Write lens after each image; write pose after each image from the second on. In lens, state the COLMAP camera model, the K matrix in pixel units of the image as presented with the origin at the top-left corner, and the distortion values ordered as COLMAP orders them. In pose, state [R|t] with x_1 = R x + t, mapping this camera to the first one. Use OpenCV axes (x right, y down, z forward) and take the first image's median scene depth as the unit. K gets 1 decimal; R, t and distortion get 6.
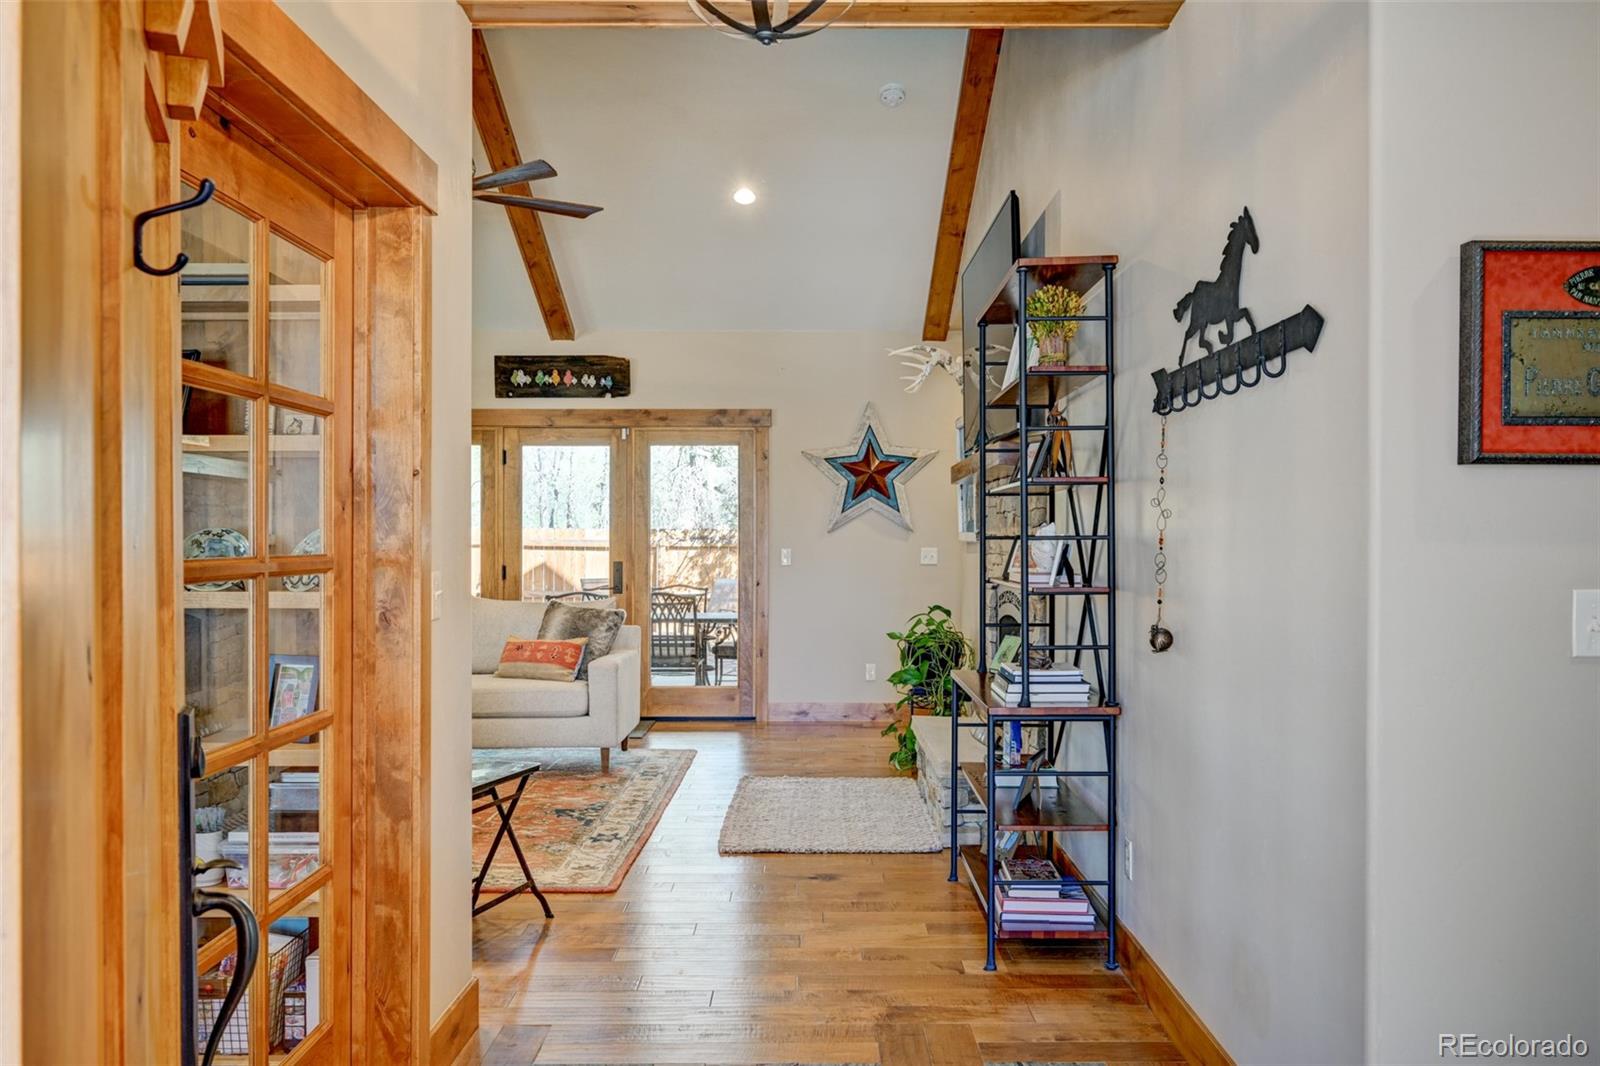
lens RADIAL K [[1284.9, 0, 809.0], [0, 1284.9, 530.2], [0, 0, 1]] dist [-0.013102, 0.001901]
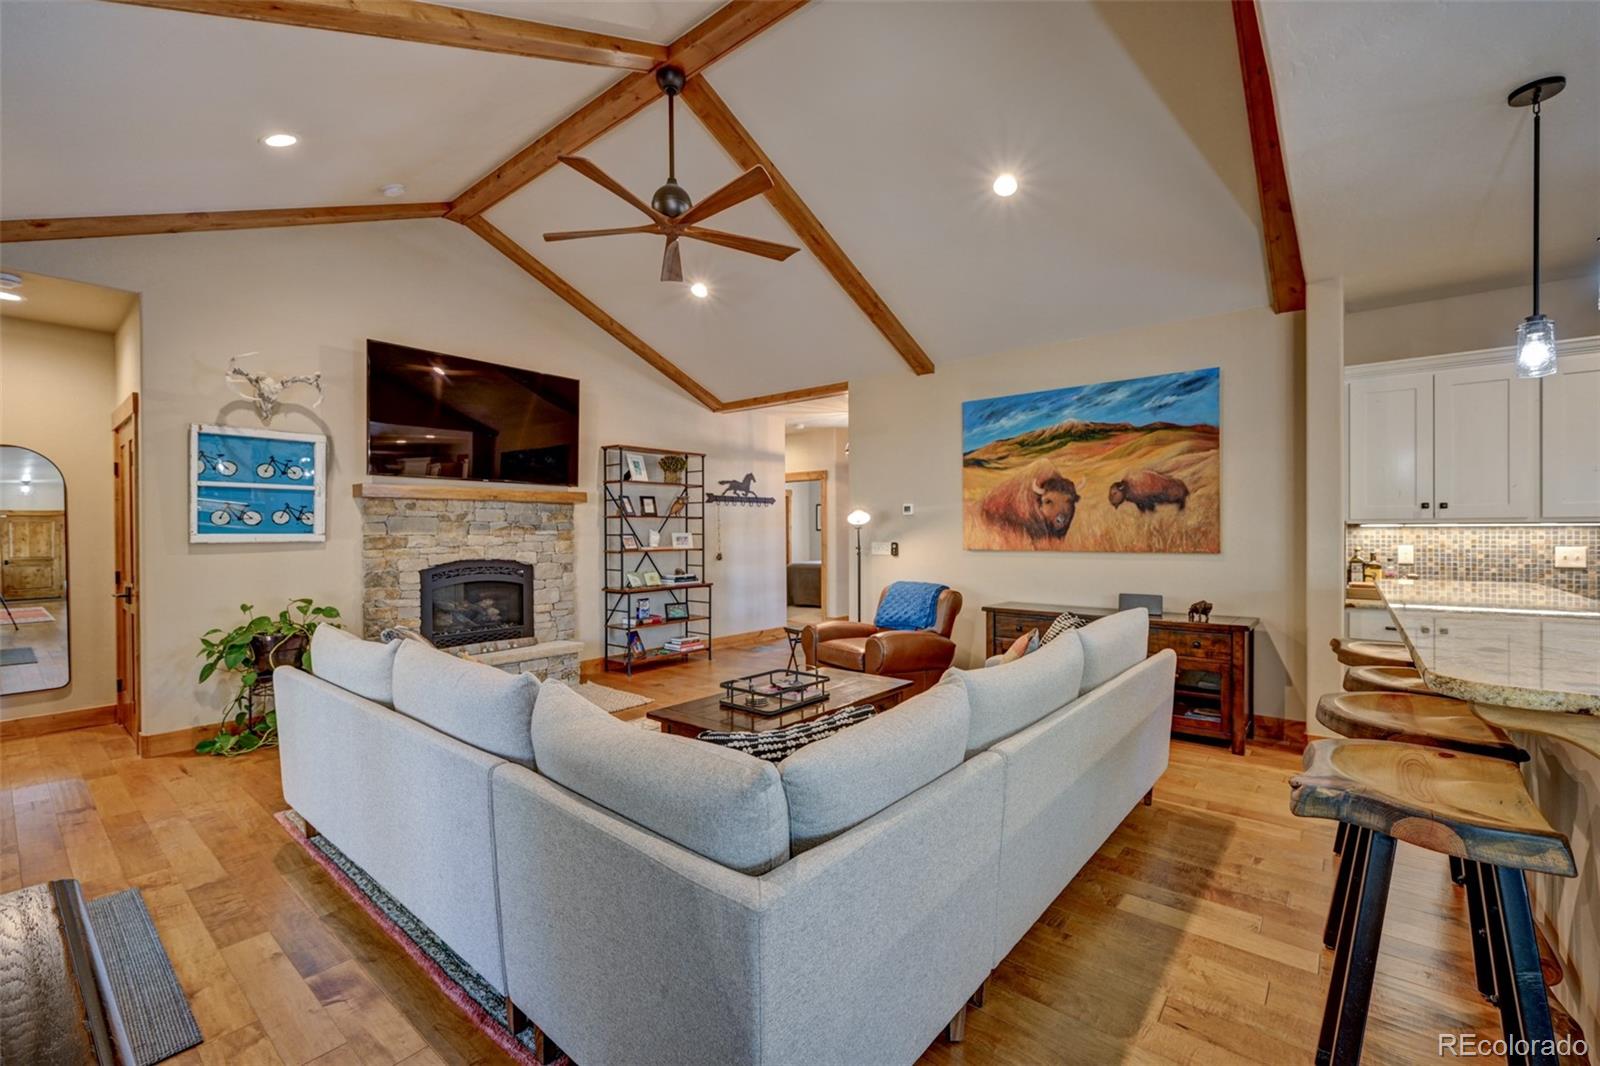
lens RADIAL K [[678.6, 0, 803.2], [0, 678.6, 534.0], [0, 0, 1]] dist [0.004163, -0.002049]
pose [[-0.774431, 0.001166, 0.632657, -0.642295], [0.002503, 0.999996, 0.001221, 0.002252], [-0.632653, 0.002529, -0.774431, 1.203310]]
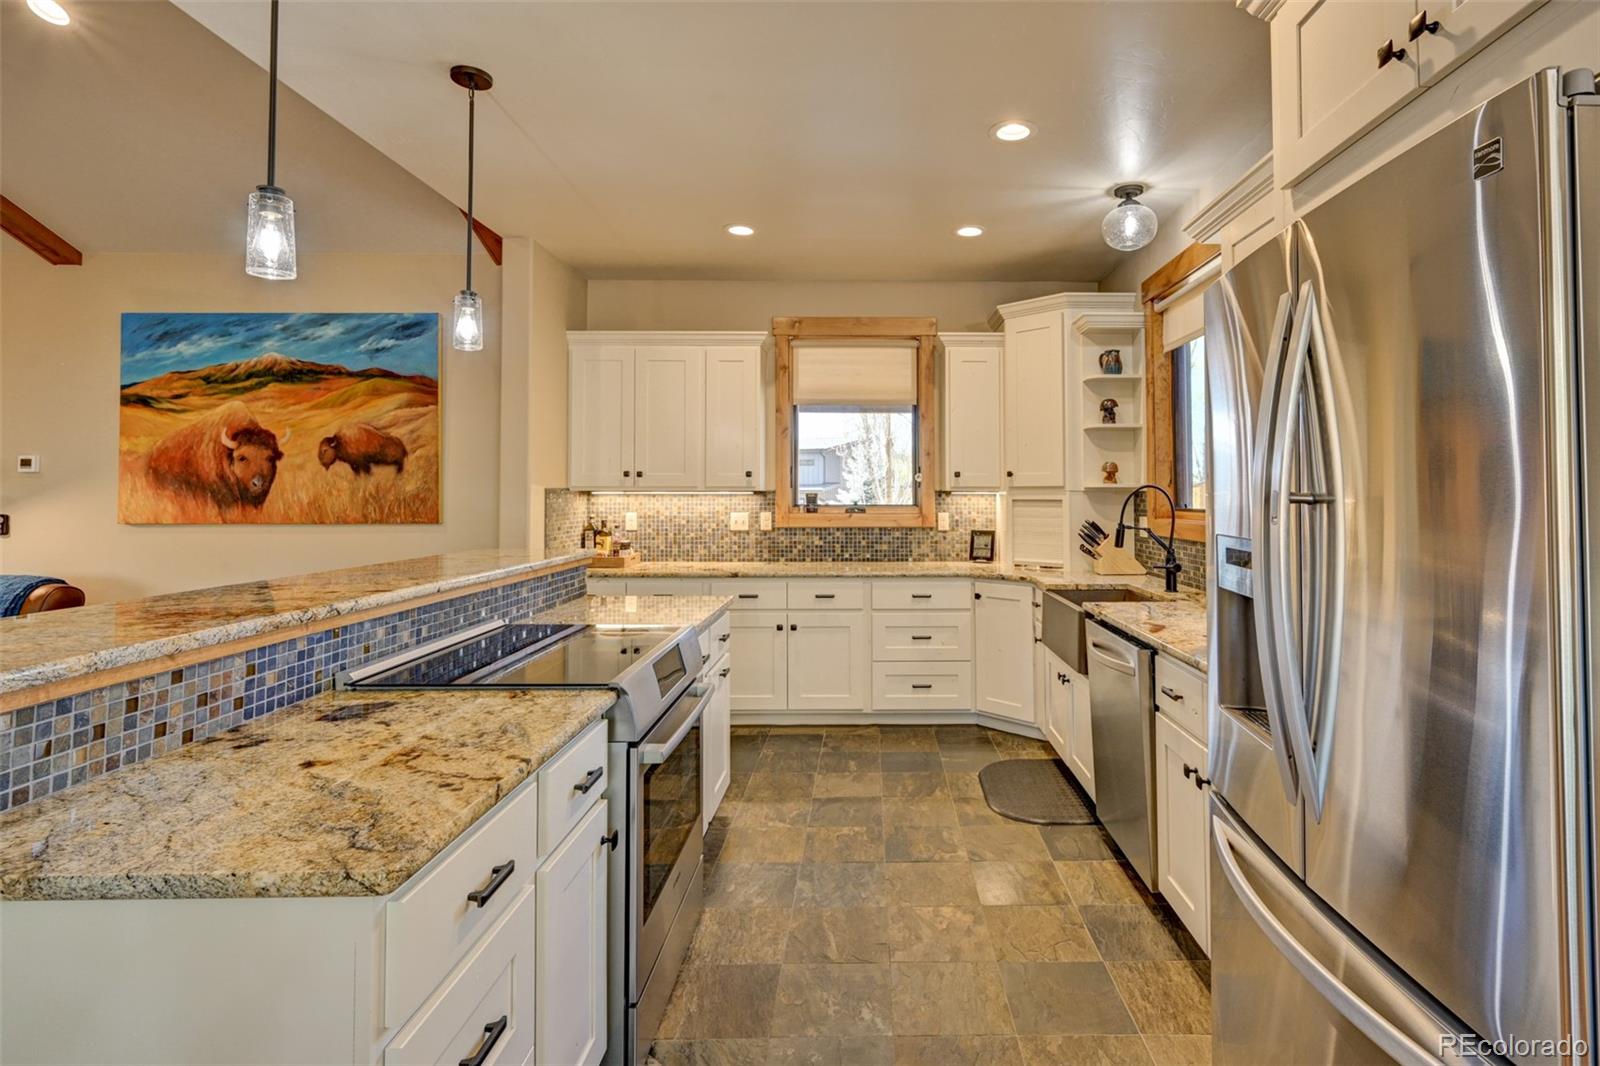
lens RADIAL K [[785.1, 0, 884.4], [0, 785.1, 472.4], [0, 0, 1]] dist [-0.001390, -0.001248]
pose [[-0.999760, 0.000086, -0.021928, -0.891130], [0.000789, 0.999485, -0.032080, 0.001233], [0.021914, -0.032090, -0.999245, 1.121619]]
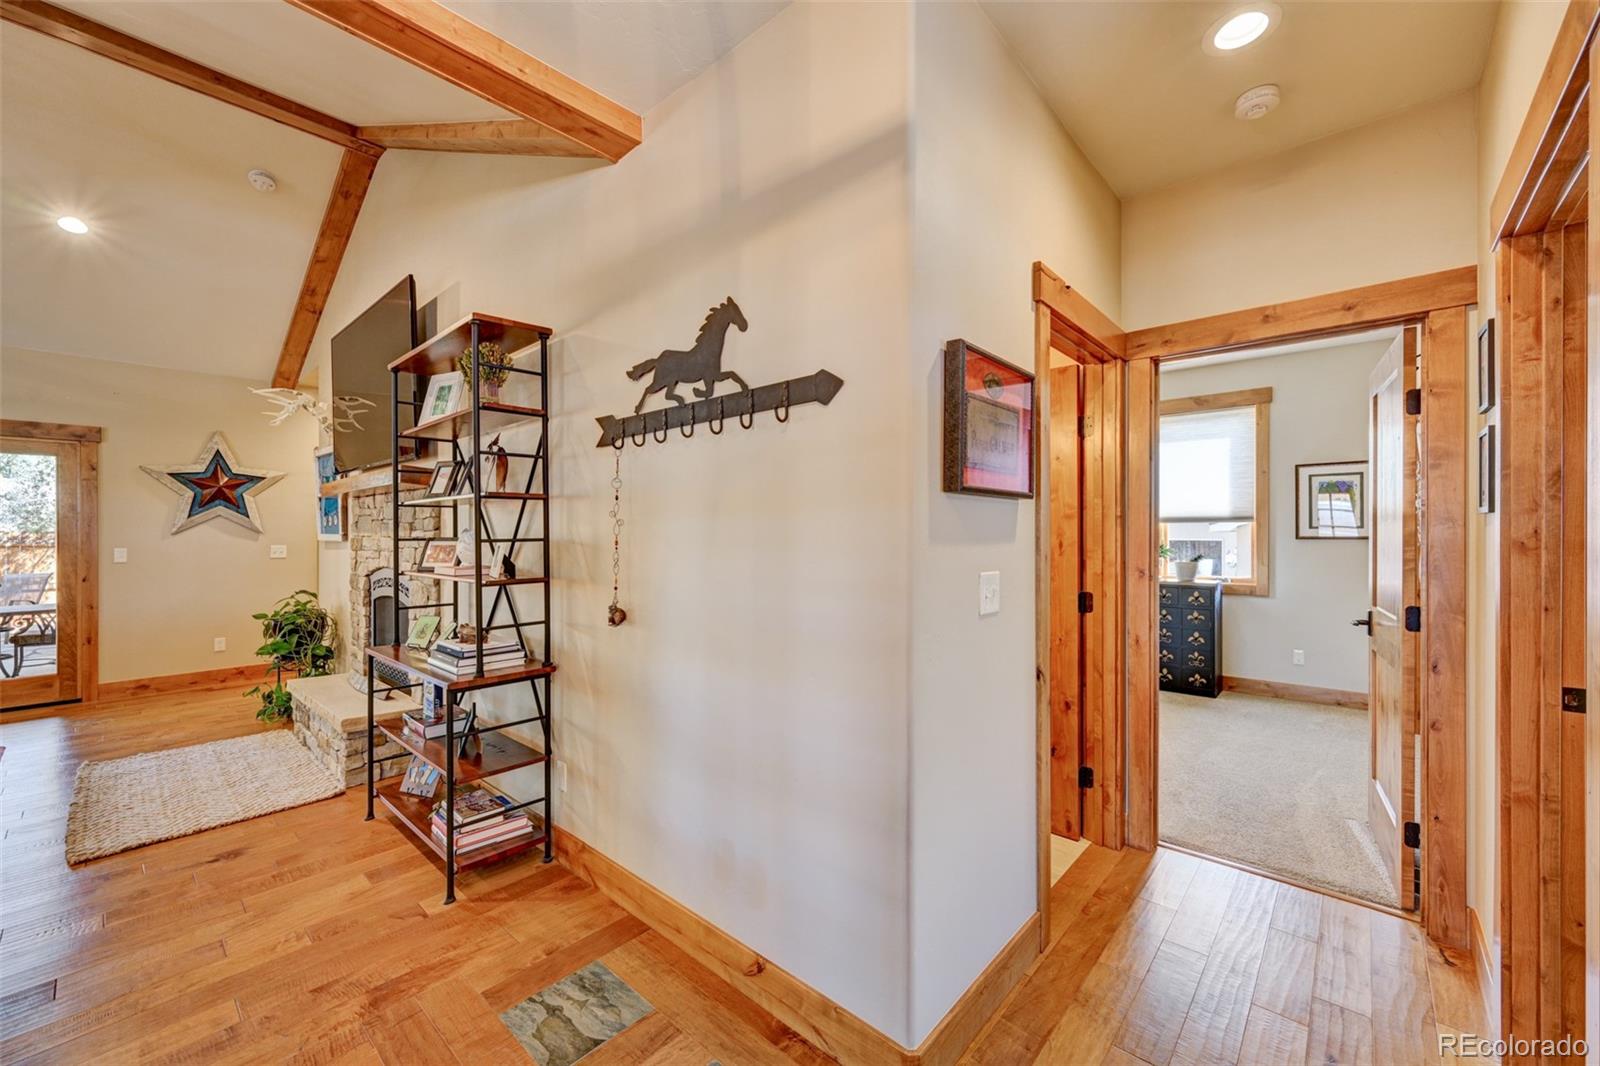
lens RADIAL K [[633.5, 0, 806.6], [0, 633.5, 533.0], [0, 0, 1]] dist [-0.001474, 0.001078]
pose [[0.665037, -0.004047, 0.746799, -0.041408], [0.000792, 0.999989, 0.004713, -0.002294], [-0.746810, -0.002543, 0.665033, 0.192667]]
